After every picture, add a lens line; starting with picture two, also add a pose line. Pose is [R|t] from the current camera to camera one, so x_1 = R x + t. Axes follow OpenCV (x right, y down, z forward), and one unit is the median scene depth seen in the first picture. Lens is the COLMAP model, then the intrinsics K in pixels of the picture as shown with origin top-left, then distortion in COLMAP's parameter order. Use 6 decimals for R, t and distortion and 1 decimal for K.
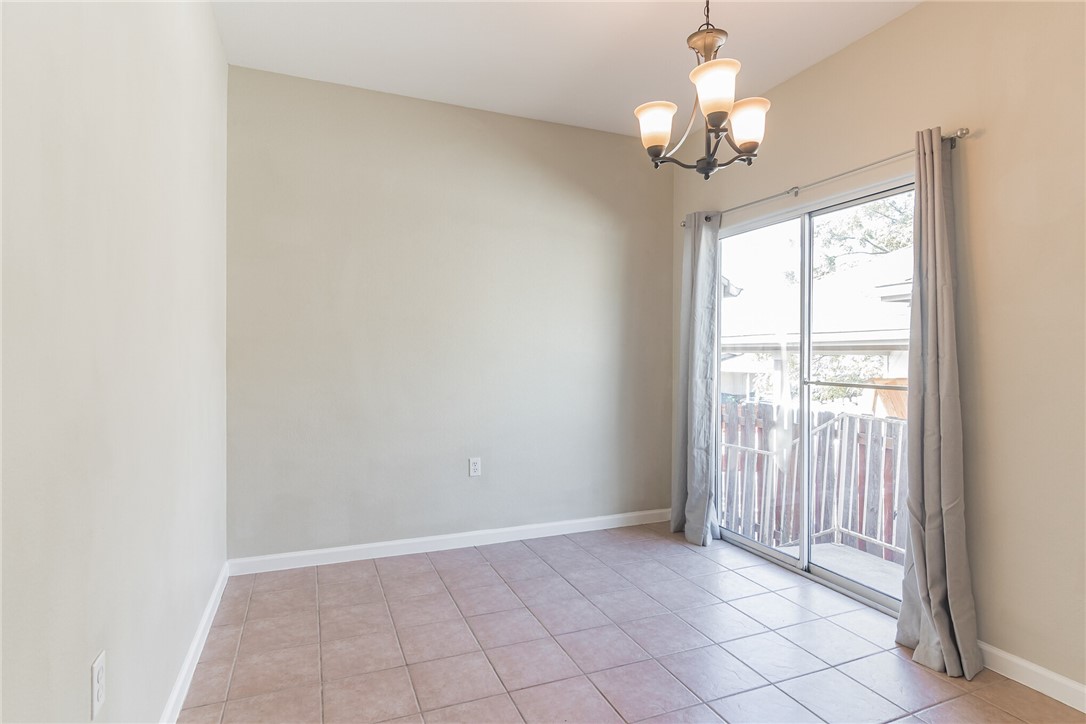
lens RADIAL K [[556.4, 0, 540.7], [0, 556.4, 360.9], [0, 0, 1]] dist [0.005469, -0.002047]
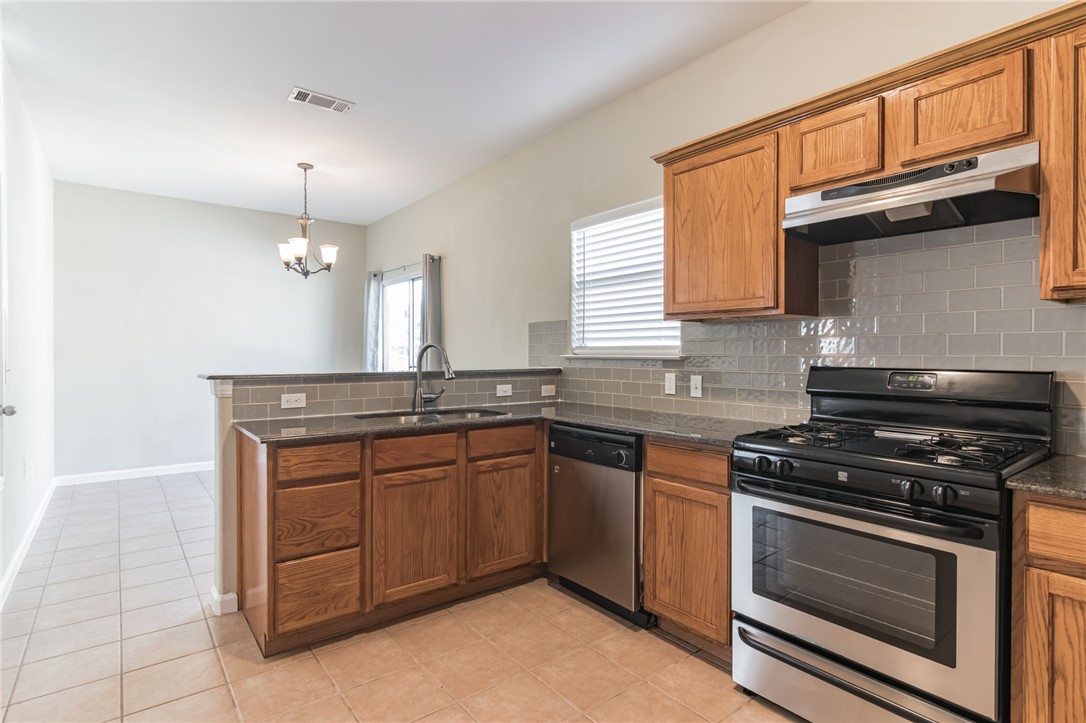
lens RADIAL K [[566.2, 0, 545.4], [0, 566.2, 357.7], [0, 0, 1]] dist [0.000712, 0.000072]
pose [[0.963881, -0.007249, 0.266235, 0.520997], [0.008945, 0.999947, -0.005155, 0.028616], [-0.266183, 0.007350, 0.963894, -1.323475]]
